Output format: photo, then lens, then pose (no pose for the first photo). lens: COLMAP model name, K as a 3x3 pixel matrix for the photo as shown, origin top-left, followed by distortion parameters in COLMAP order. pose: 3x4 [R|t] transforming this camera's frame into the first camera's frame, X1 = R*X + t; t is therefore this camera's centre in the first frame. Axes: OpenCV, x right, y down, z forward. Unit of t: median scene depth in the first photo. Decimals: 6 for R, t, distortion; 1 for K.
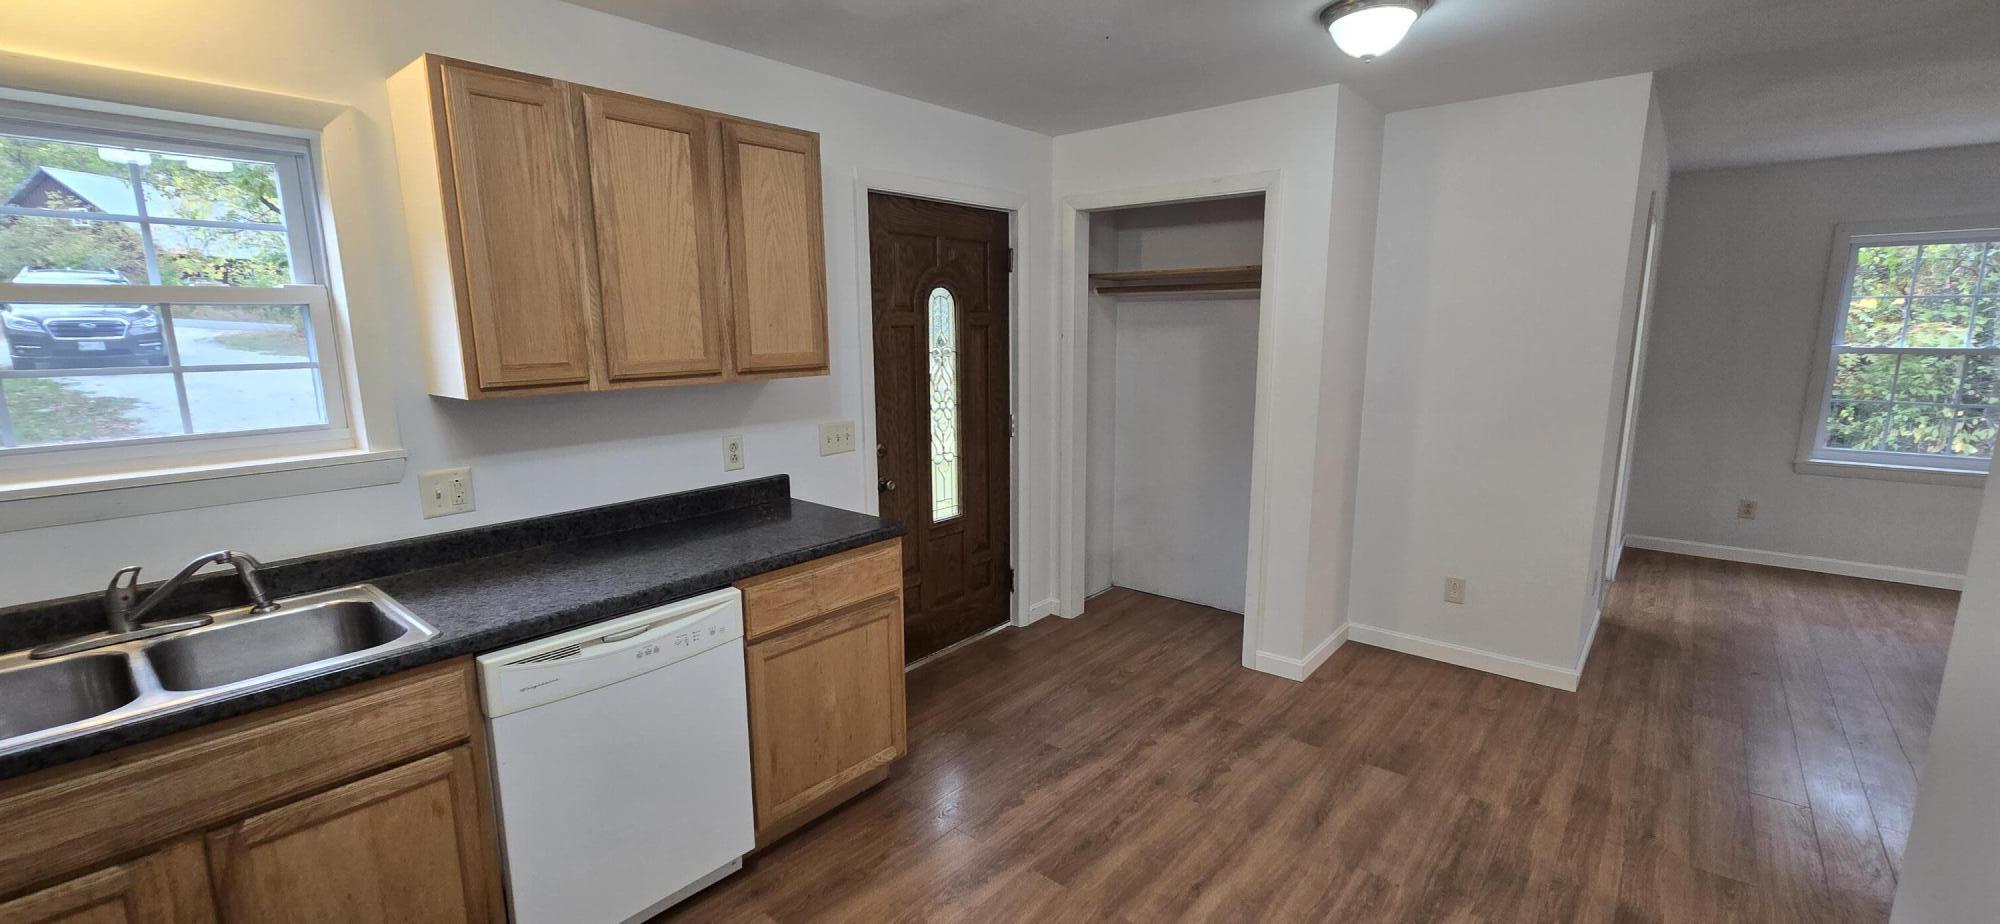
lens RADIAL K [[818.2, 0, 1000.0], [0, 818.2, 462.0], [0, 0, 1]] dist [-0.001578, -0.000027]
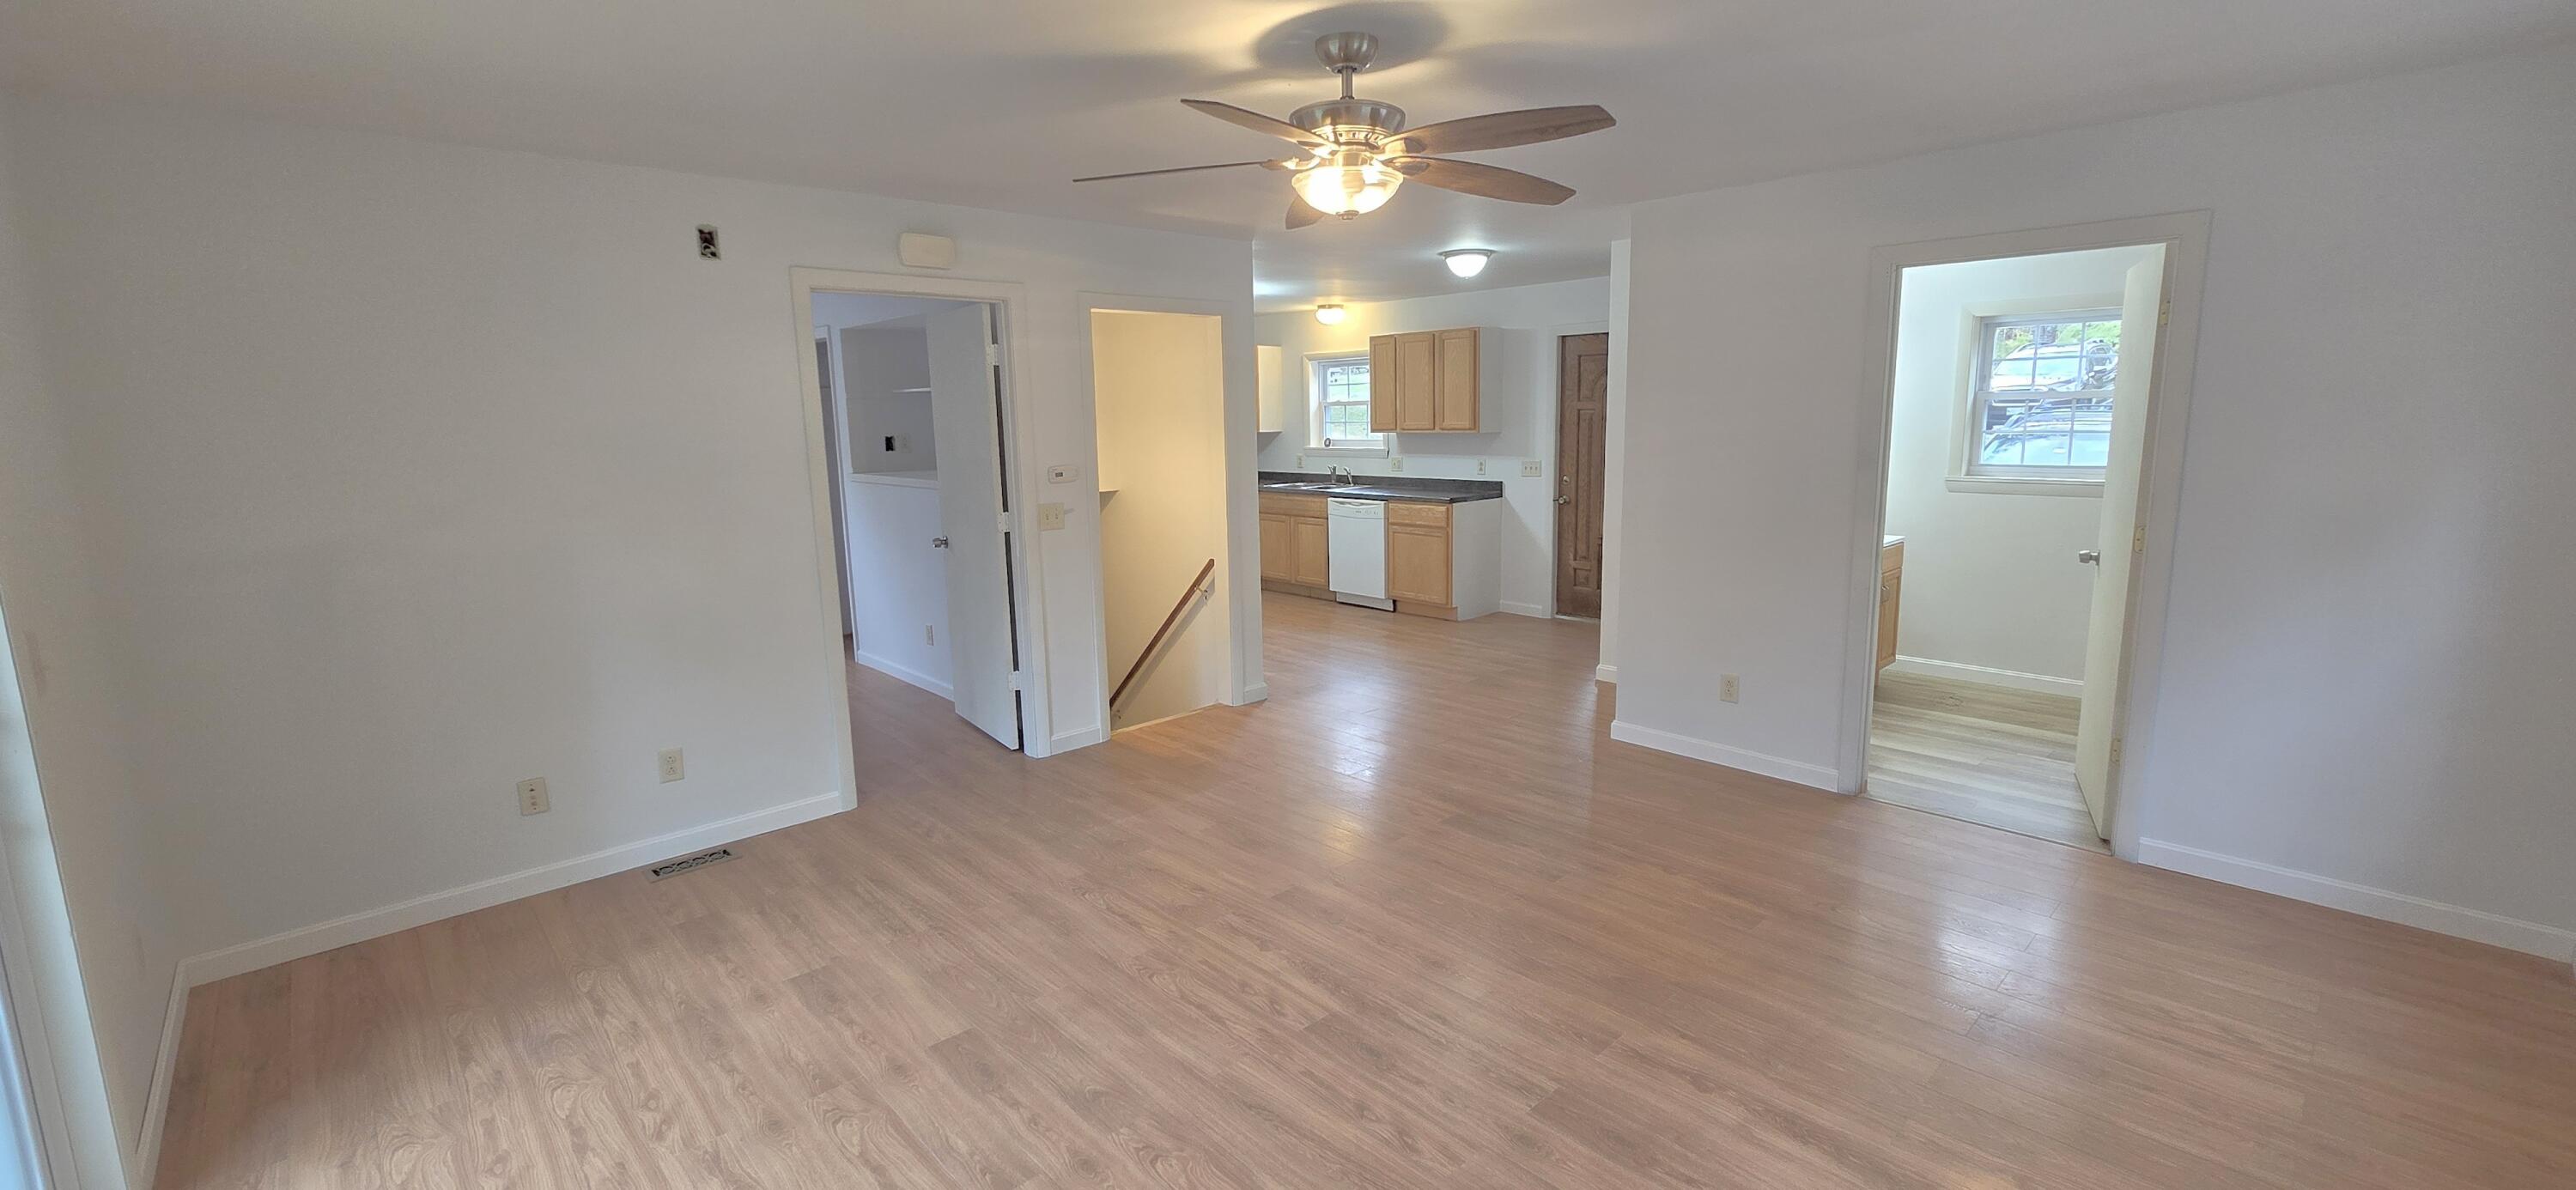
lens RADIAL K [[1053.8, 0, 1288.0], [0, 1053.8, 595.0], [0, 0, 1]] dist [-0.001578, -0.000027]
pose [[-0.104999, 0.181609, -0.977749, 3.133577], [-0.146396, 0.969650, 0.195826, -0.189562], [0.983638, 0.163700, -0.075225, 0.902792]]
